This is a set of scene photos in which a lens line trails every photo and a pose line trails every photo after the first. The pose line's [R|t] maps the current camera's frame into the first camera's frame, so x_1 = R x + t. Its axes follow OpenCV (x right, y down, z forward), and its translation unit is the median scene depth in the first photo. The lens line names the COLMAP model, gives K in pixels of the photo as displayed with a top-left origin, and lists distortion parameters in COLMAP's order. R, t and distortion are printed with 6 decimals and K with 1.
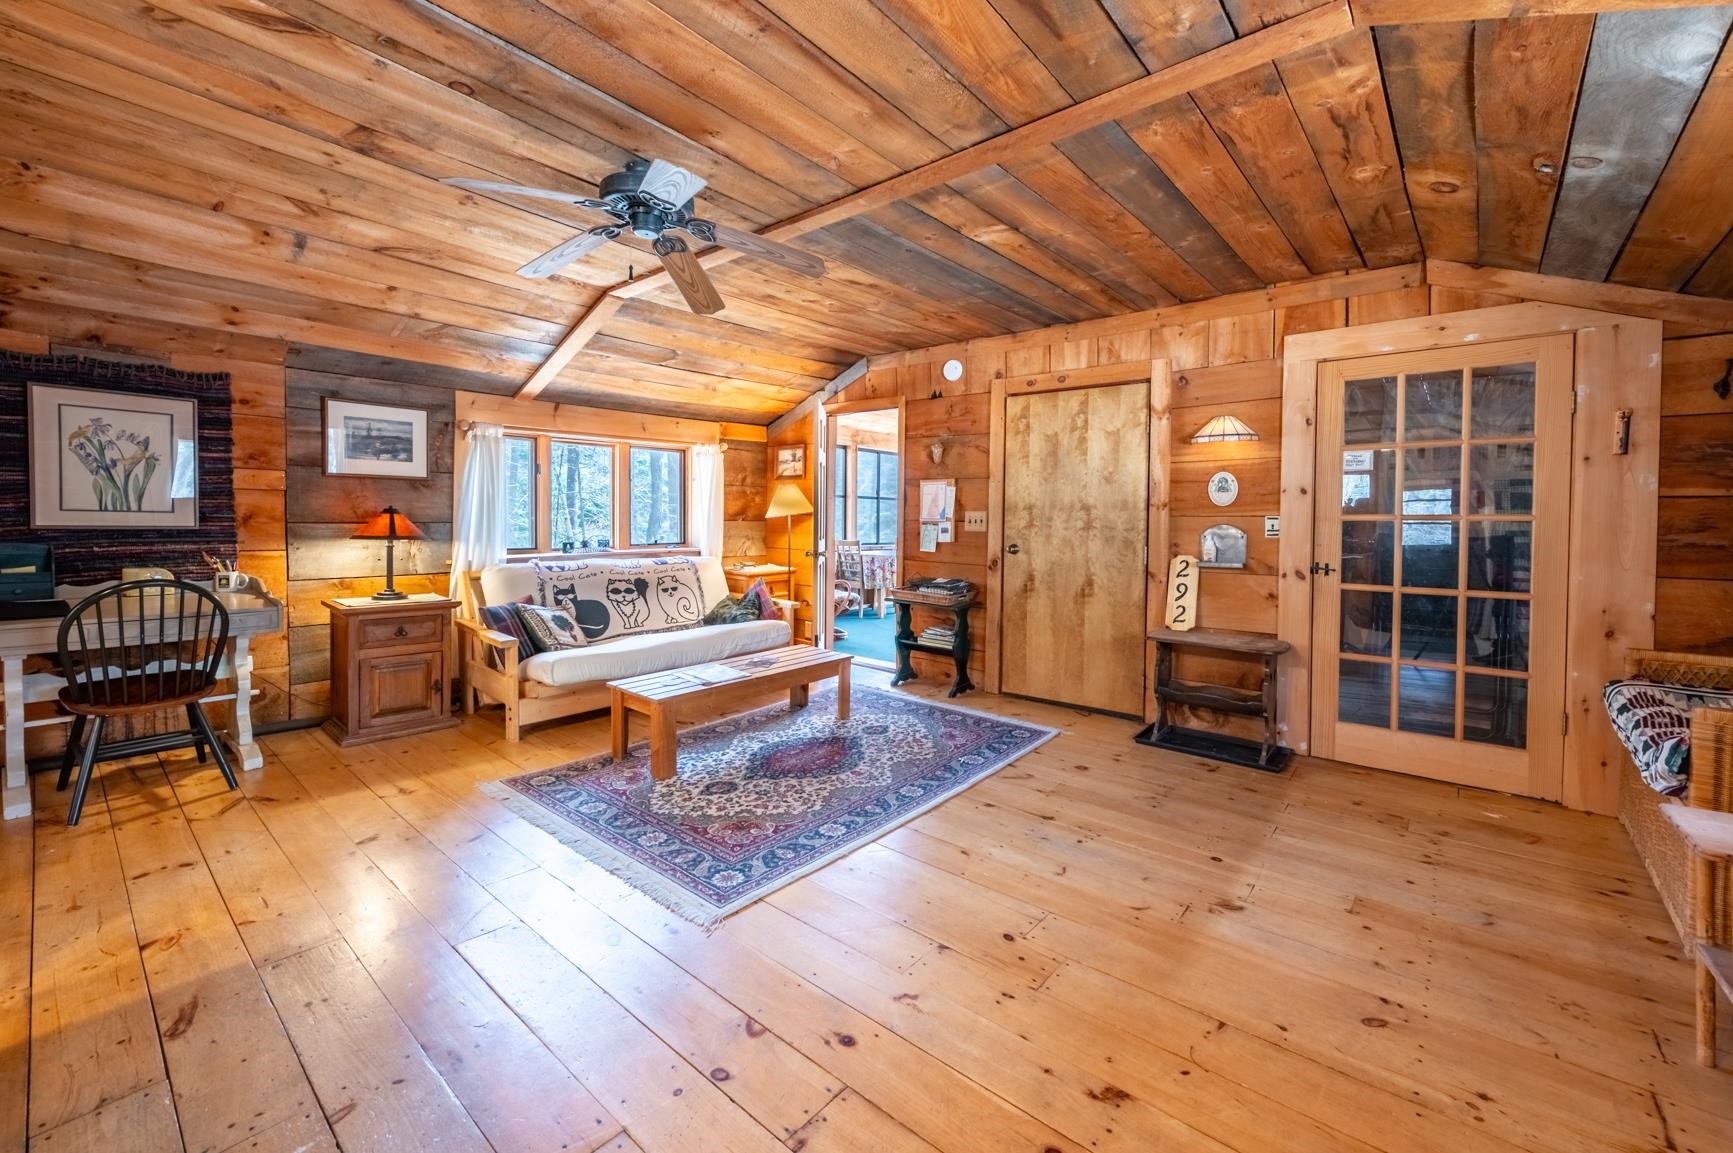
lens RADIAL K [[709.6, 0, 876.2], [0, 709.6, 538.4], [0, 0, 1]] dist [0.002894, -0.000401]
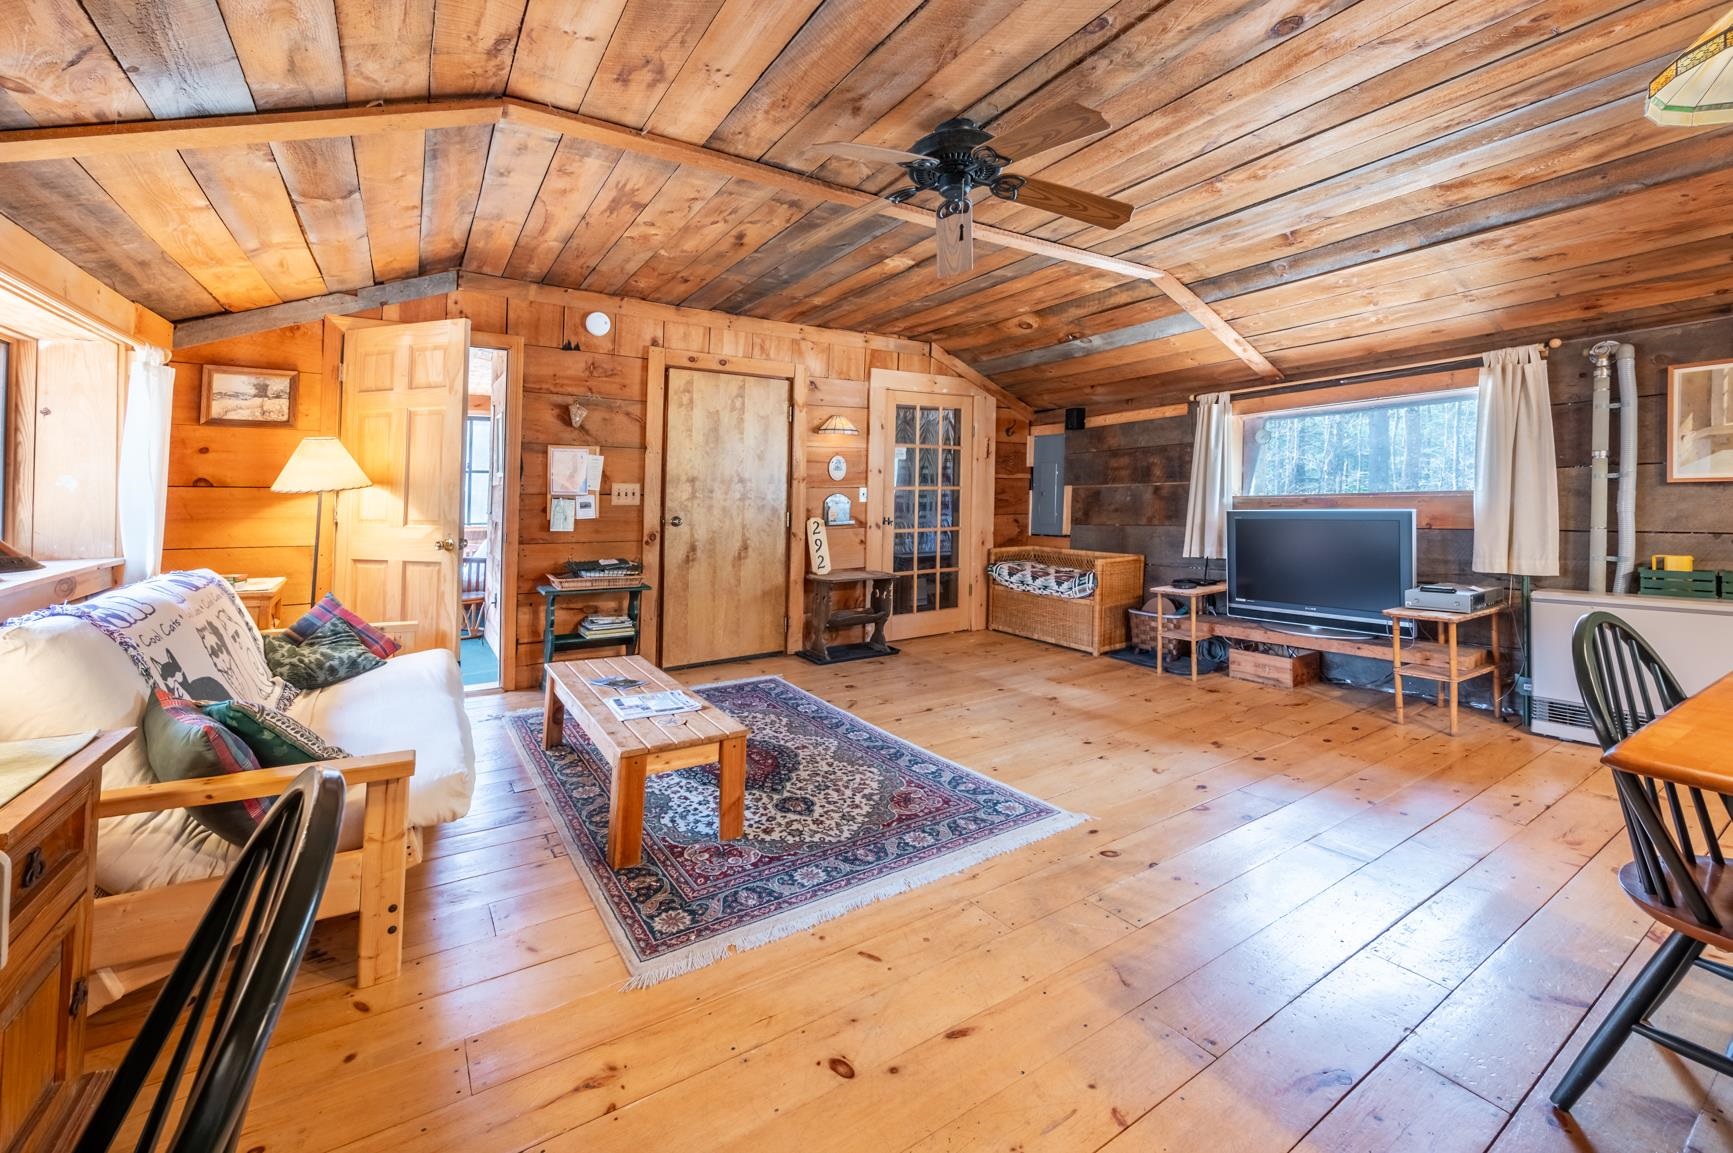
lens RADIAL K [[709.6, 0, 870.7], [0, 709.6, 508.5], [0, 0, 1]] dist [0.002894, -0.000401]
pose [[0.289262, -0.029659, 0.956790, -0.861678], [0.035178, 0.999174, 0.020338, -0.017049], [-0.956603, 0.027775, 0.290067, 0.563571]]
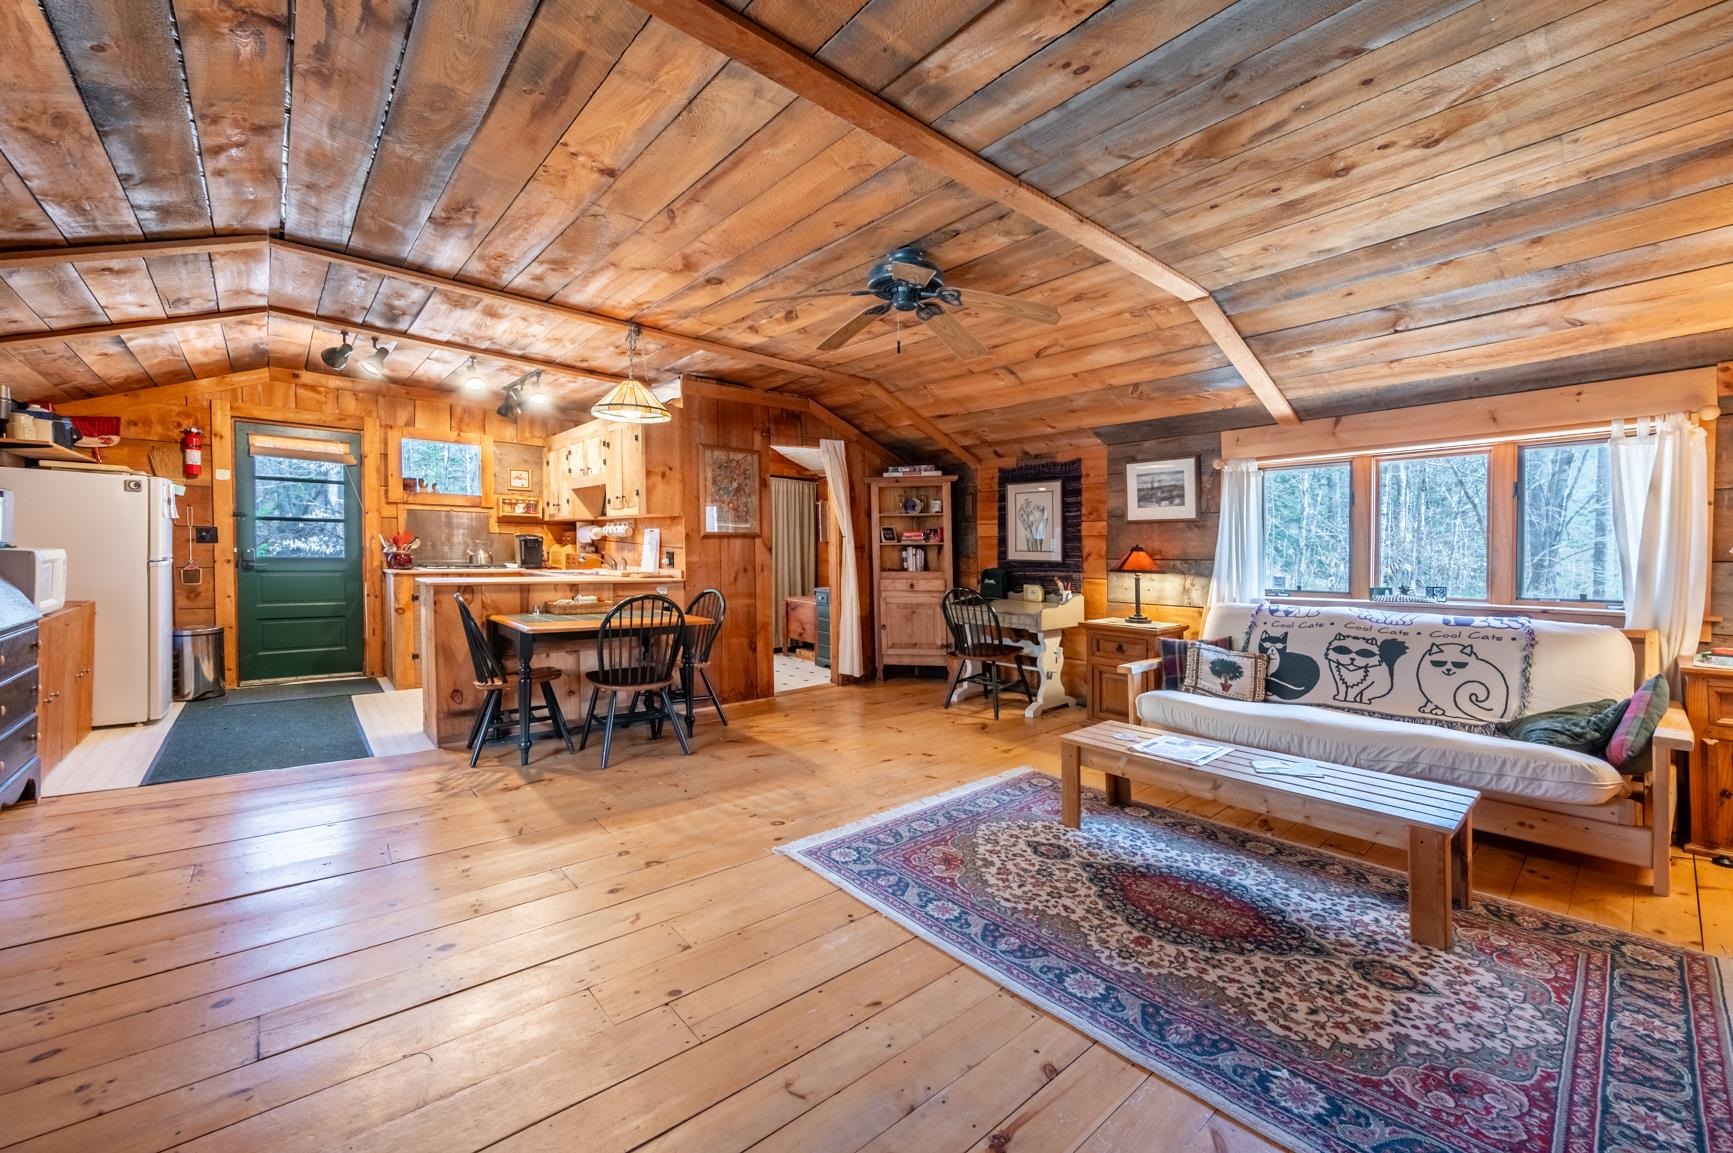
lens RADIAL K [[709.6, 0, 863.0], [0, 709.6, 573.8], [0, 0, 1]] dist [0.002894, -0.000401]
pose [[-0.168068, 0.011496, -0.985708, 0.590903], [-0.043007, 0.998894, 0.018983, 0.000261], [0.984837, 0.045582, -0.167388, 0.777080]]
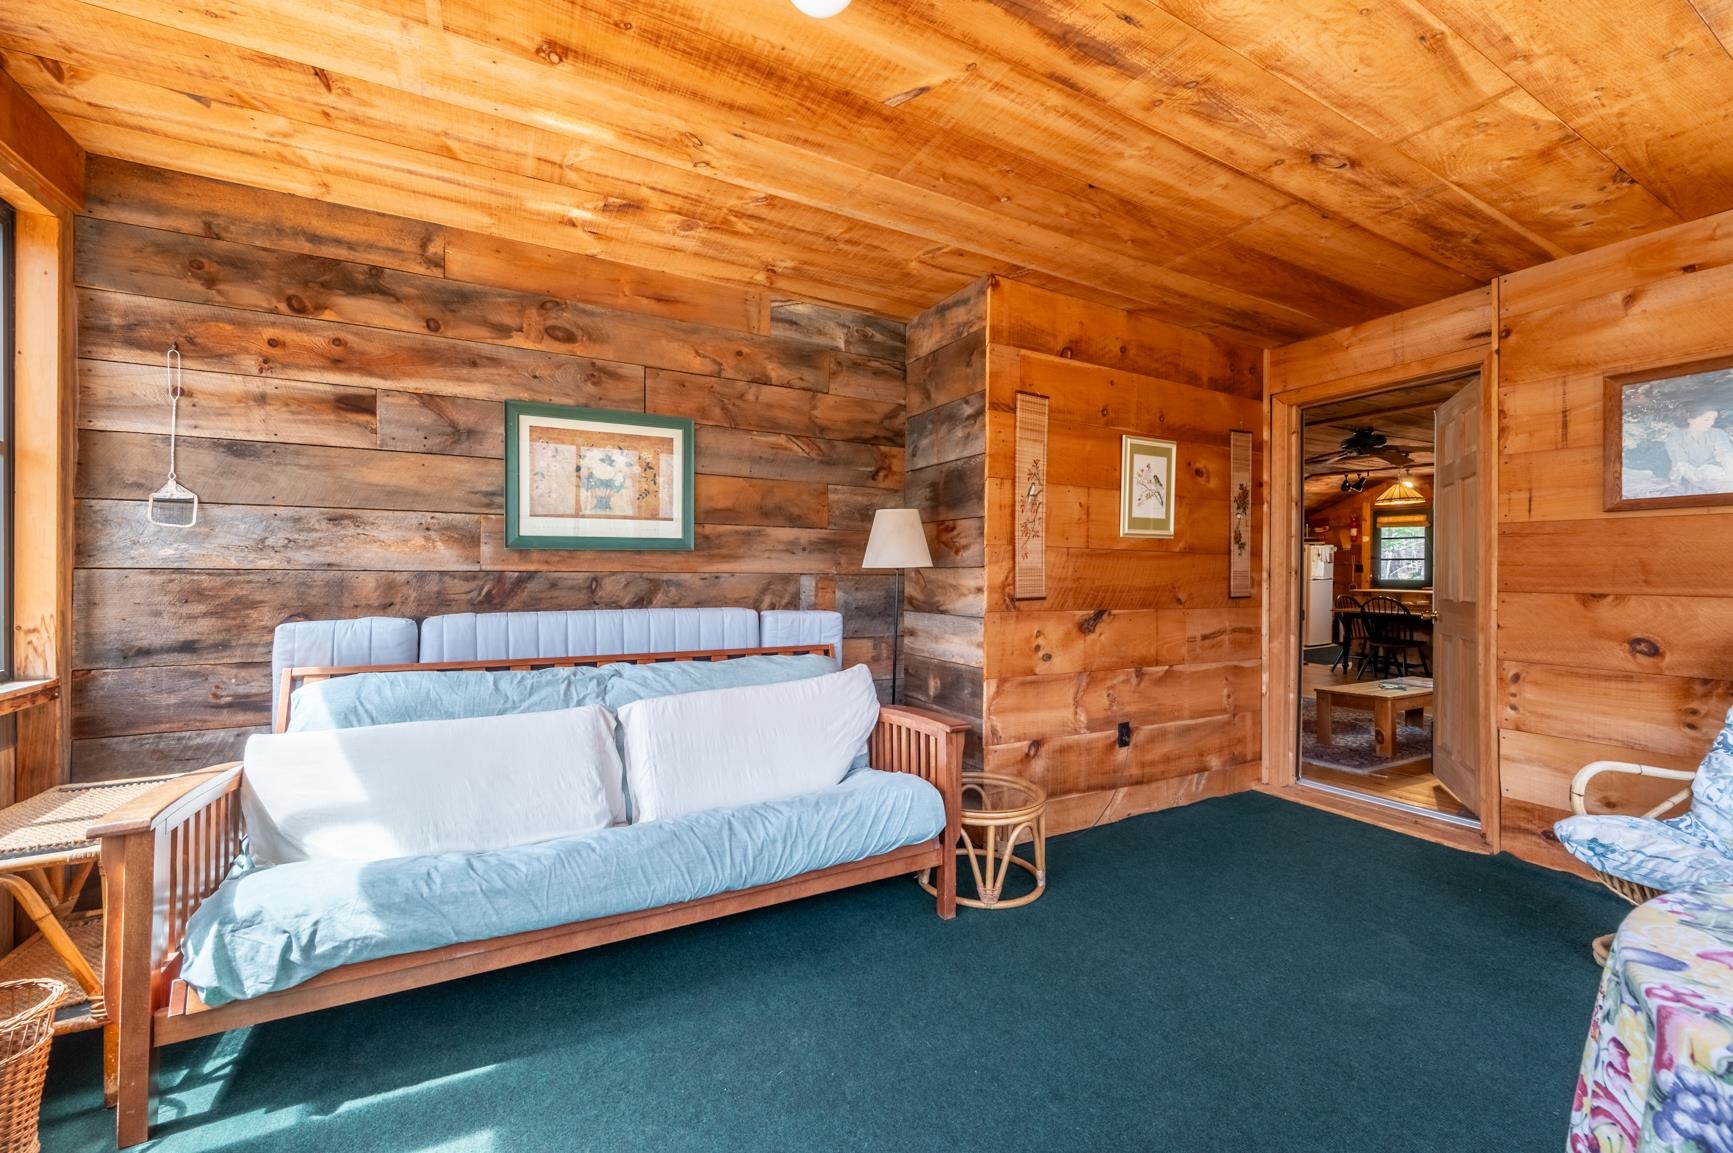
lens RADIAL K [[709.6, 0, 864.3], [0, 709.6, 575.0], [0, 0, 1]] dist [0.002894, -0.000401]
pose [[-0.935576, -0.016659, 0.352733, 0.274223], [-0.005330, 0.999439, 0.033065, -0.054519], [-0.353086, 0.029055, -0.935140, 2.632294]]
